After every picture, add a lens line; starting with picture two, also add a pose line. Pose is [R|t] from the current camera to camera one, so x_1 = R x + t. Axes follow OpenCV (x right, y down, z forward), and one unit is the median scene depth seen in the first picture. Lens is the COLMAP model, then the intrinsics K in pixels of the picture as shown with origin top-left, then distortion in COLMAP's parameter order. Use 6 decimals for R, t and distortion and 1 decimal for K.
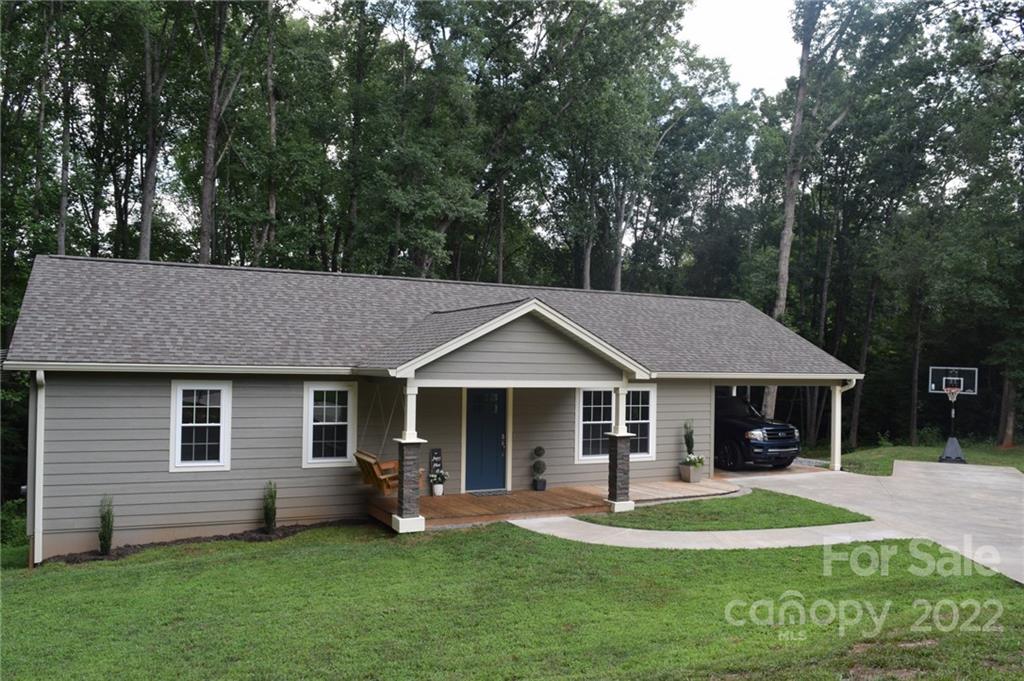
lens RADIAL K [[811.6, 0, 512.0], [0, 811.6, 340.5], [0, 0, 1]] dist [-0.081384, -0.001754]
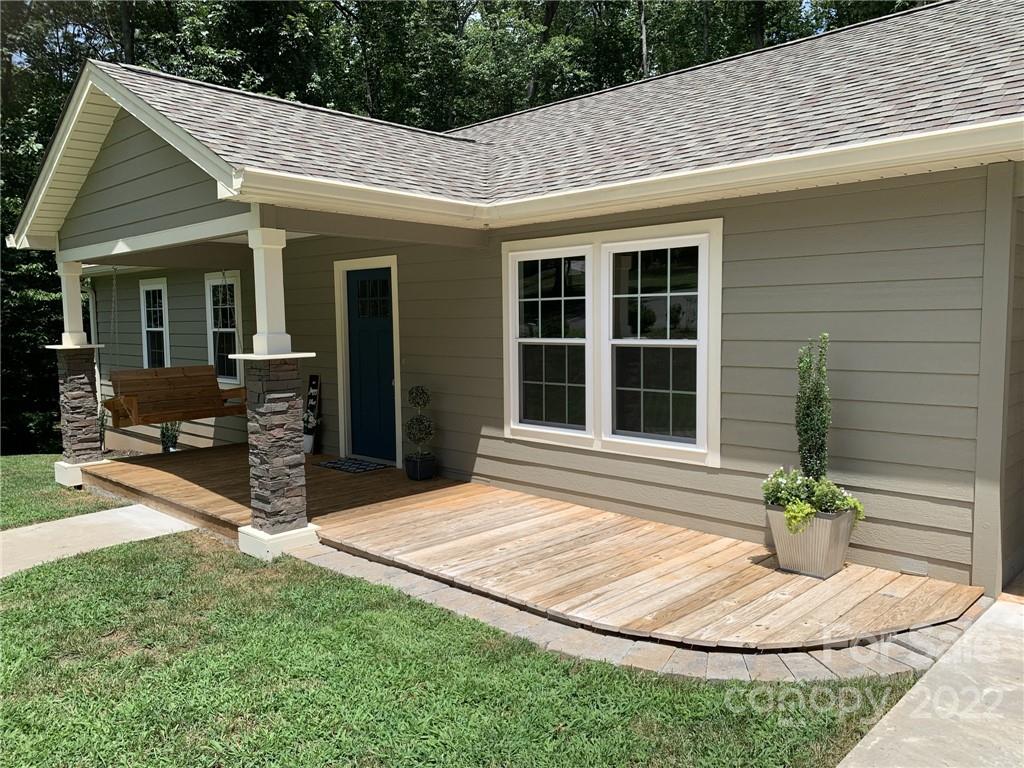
lens RADIAL K [[780.1, 0, 512.0], [0, 780.1, 384.0], [0, 0, 1]] dist [0.001686, 0.000751]
pose [[0.328658, 0.069440, -0.941893, 0.444722], [0.057655, 0.993958, 0.093396, 0.085238], [0.942687, -0.085001, 0.322669, 0.854615]]
